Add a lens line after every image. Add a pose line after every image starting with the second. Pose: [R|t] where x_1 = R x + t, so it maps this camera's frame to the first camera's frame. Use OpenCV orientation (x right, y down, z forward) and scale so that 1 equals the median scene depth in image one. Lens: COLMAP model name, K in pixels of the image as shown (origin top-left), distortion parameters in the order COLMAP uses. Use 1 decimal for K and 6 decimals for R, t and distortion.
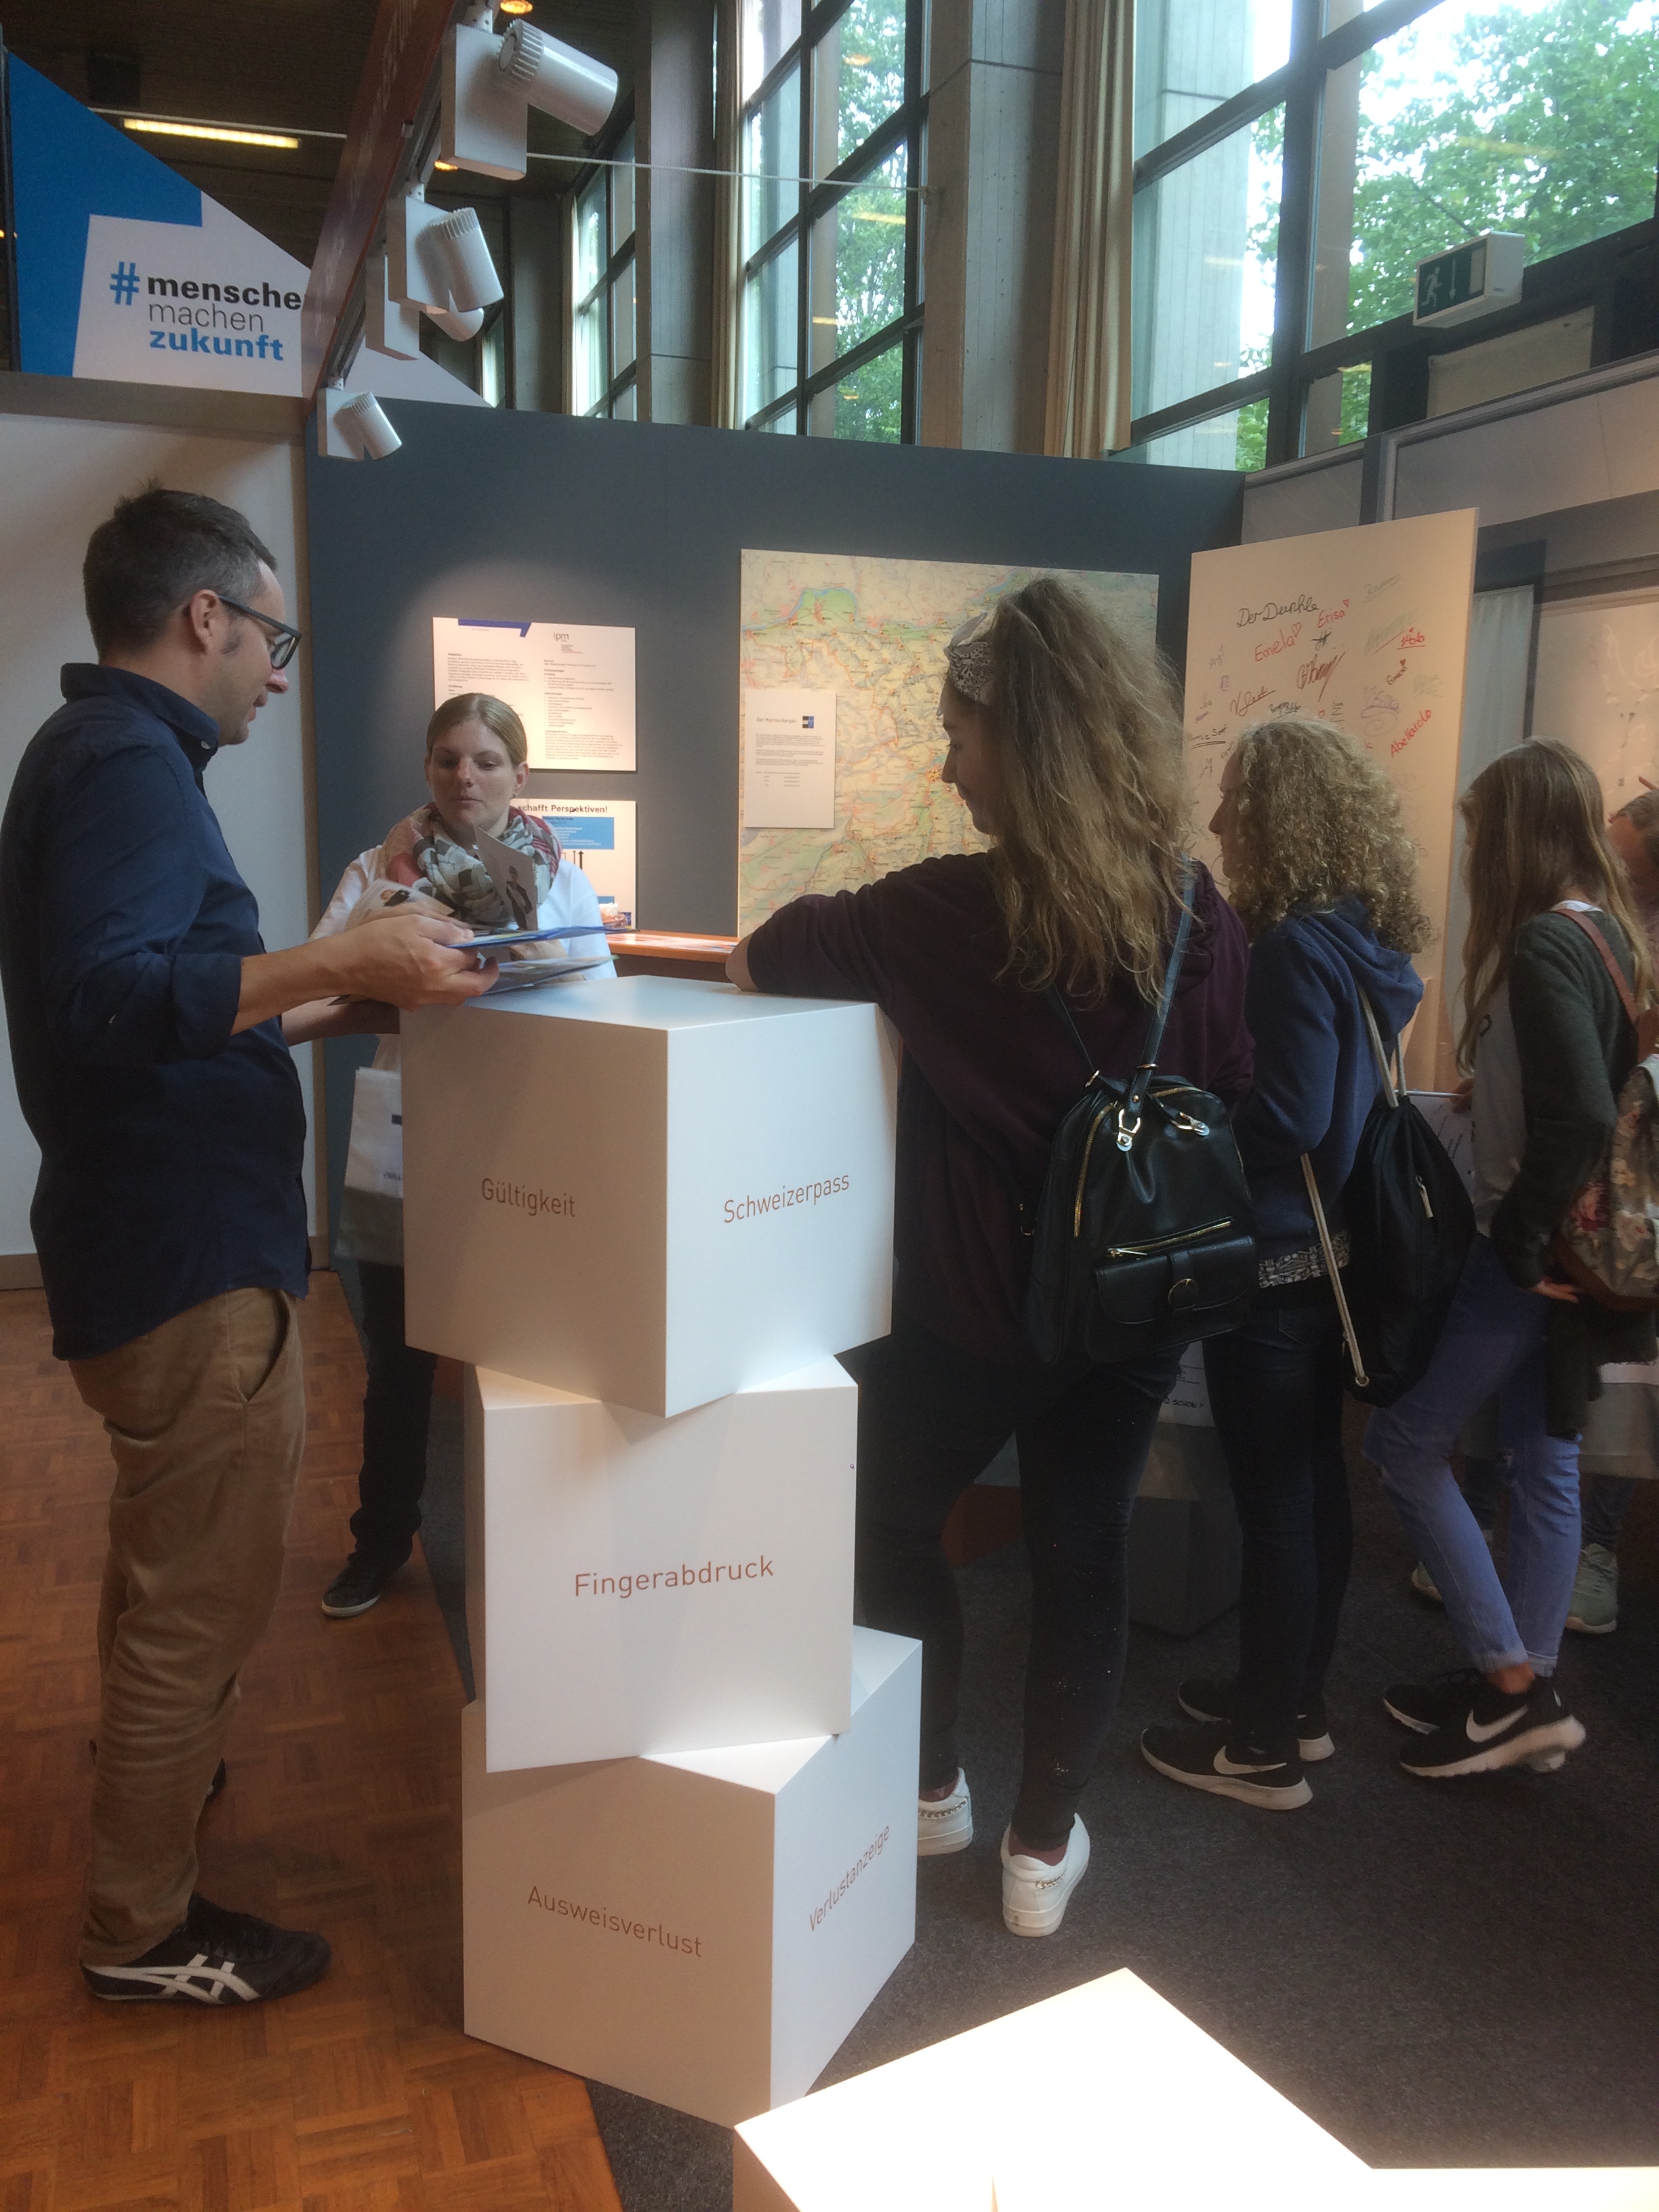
lens RADIAL K [[1860.4, 0, 833.3], [0, 1860.4, 1073.5], [0, 0, 1]] dist [0.110987, -0.154209]
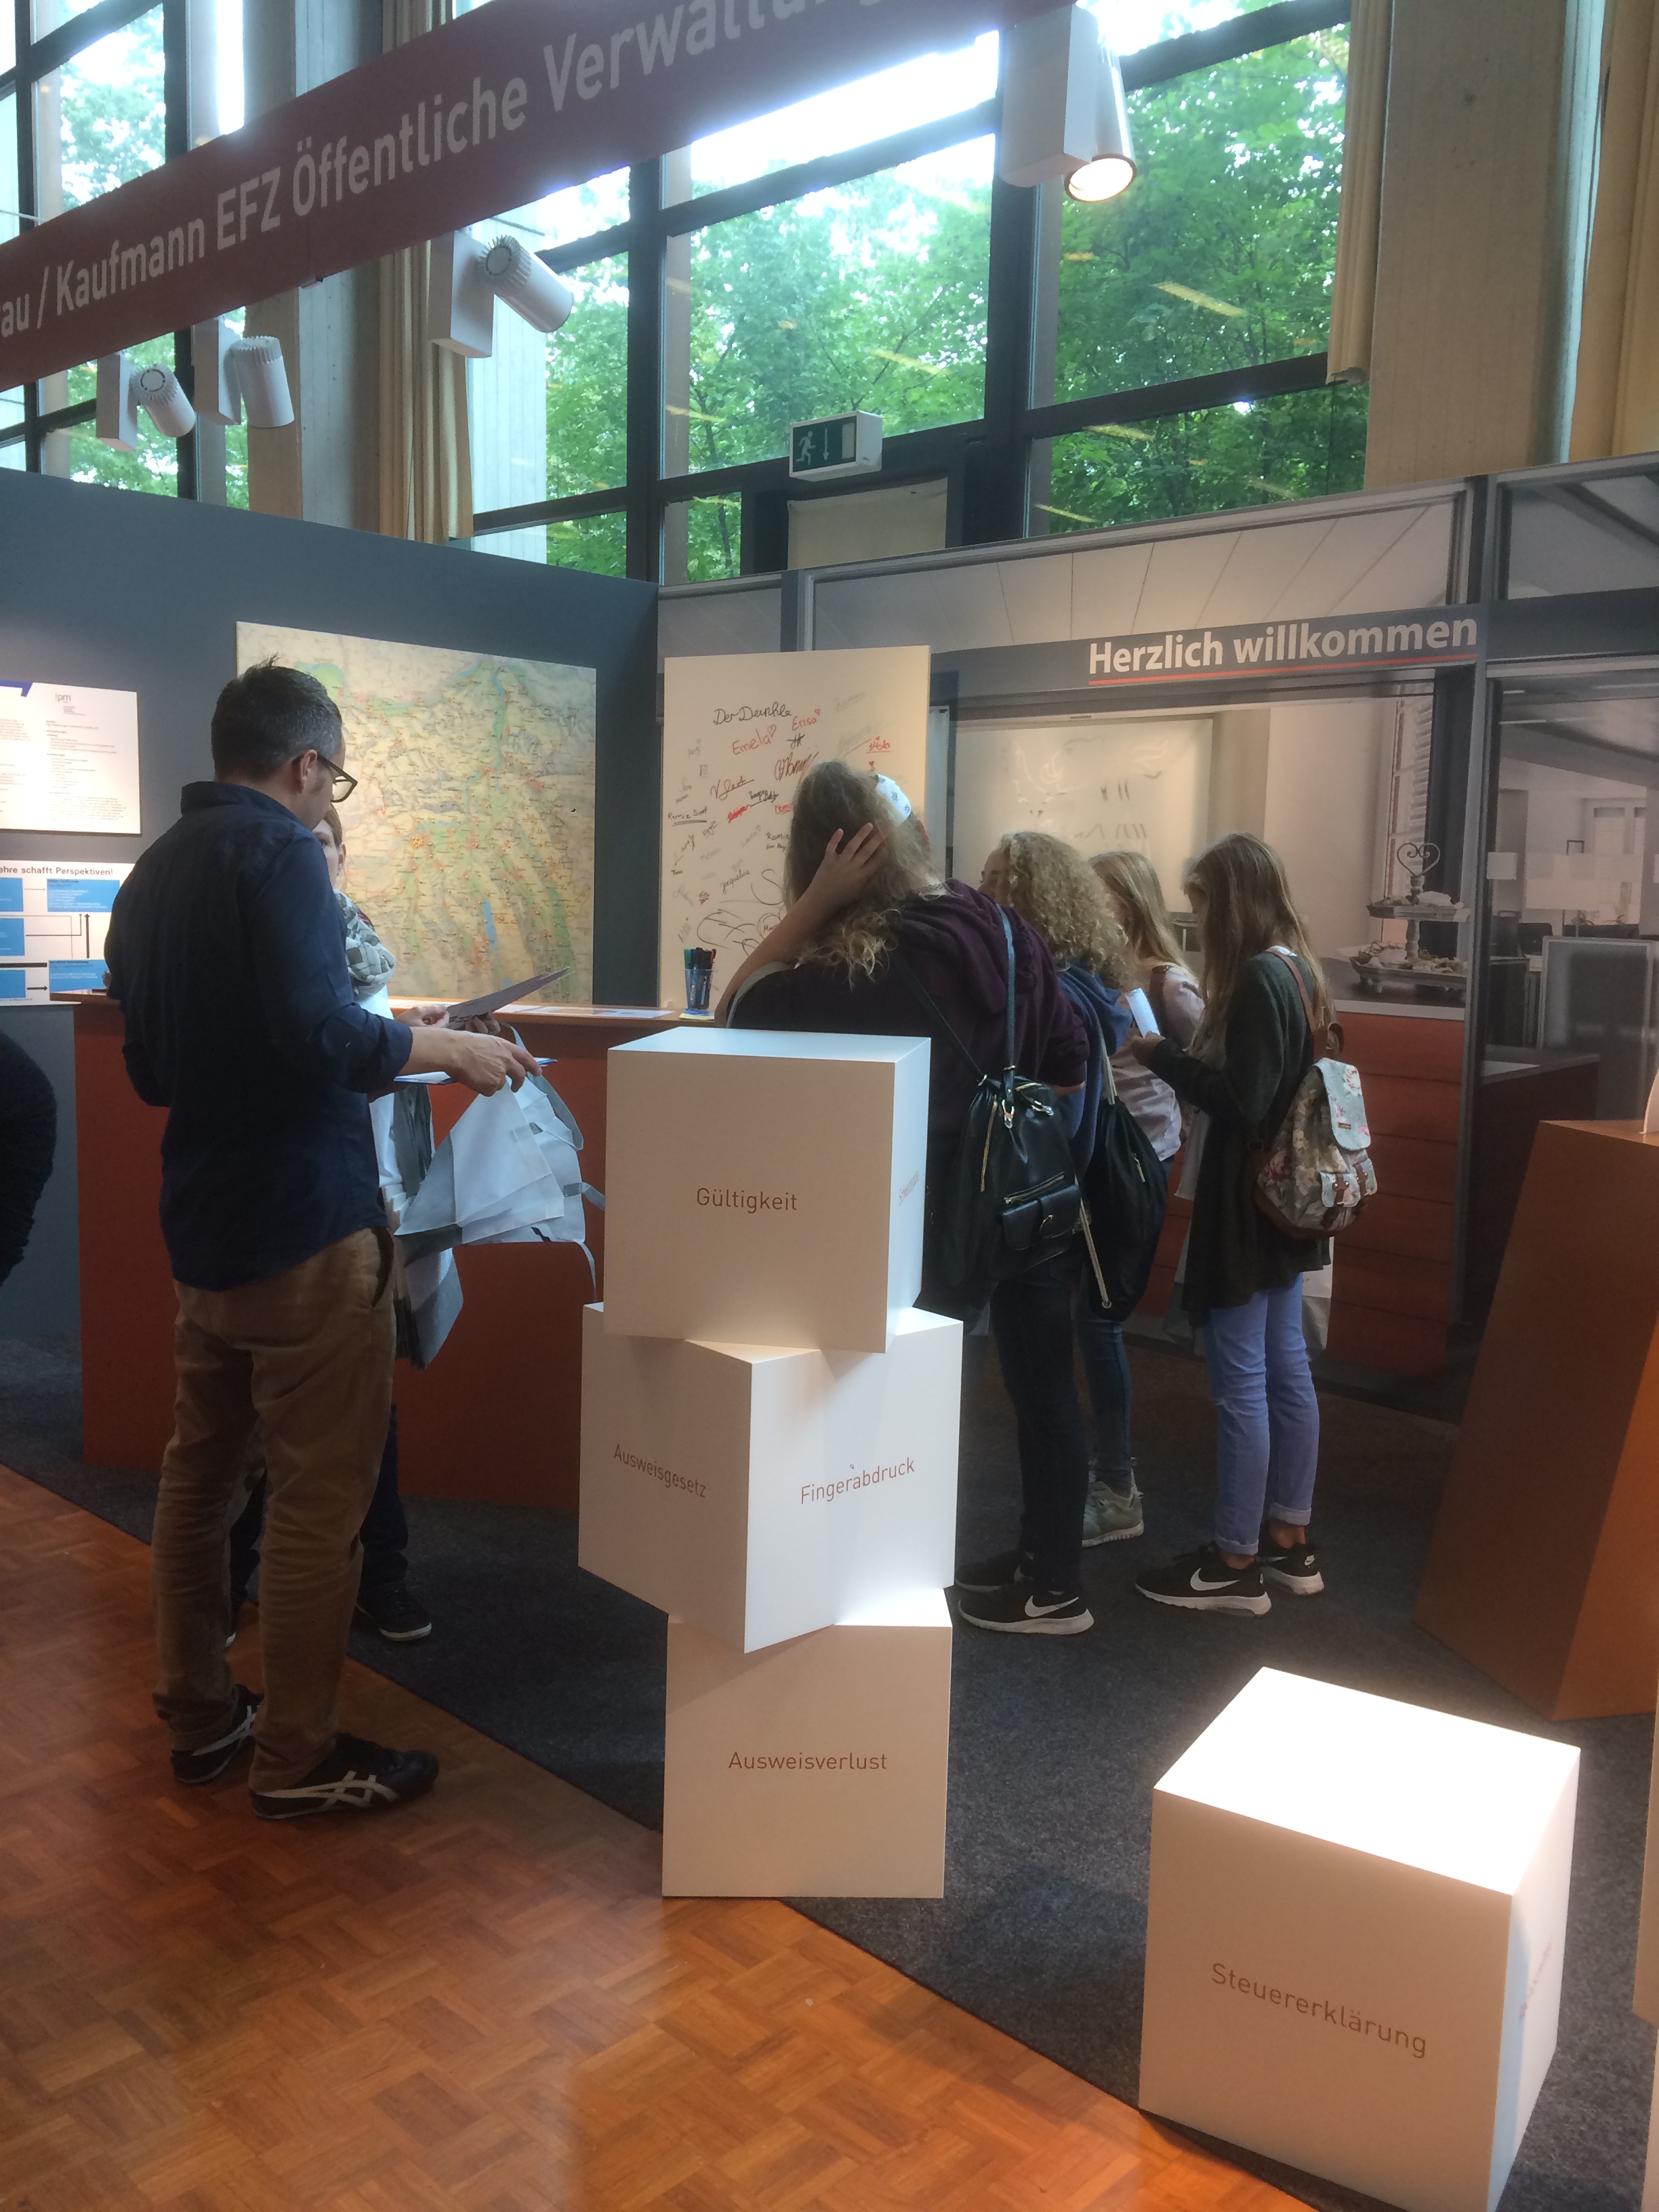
lens RADIAL K [[1860.4, 0, 833.3], [0, 1860.4, 1073.5], [0, 0, 1]] dist [0.110987, -0.154209]
pose [[0.888025, -0.043470, 0.457737, -0.241773], [0.056124, 0.998325, -0.014074, 0.000559], [-0.456358, 0.038188, 0.888976, -0.058056]]
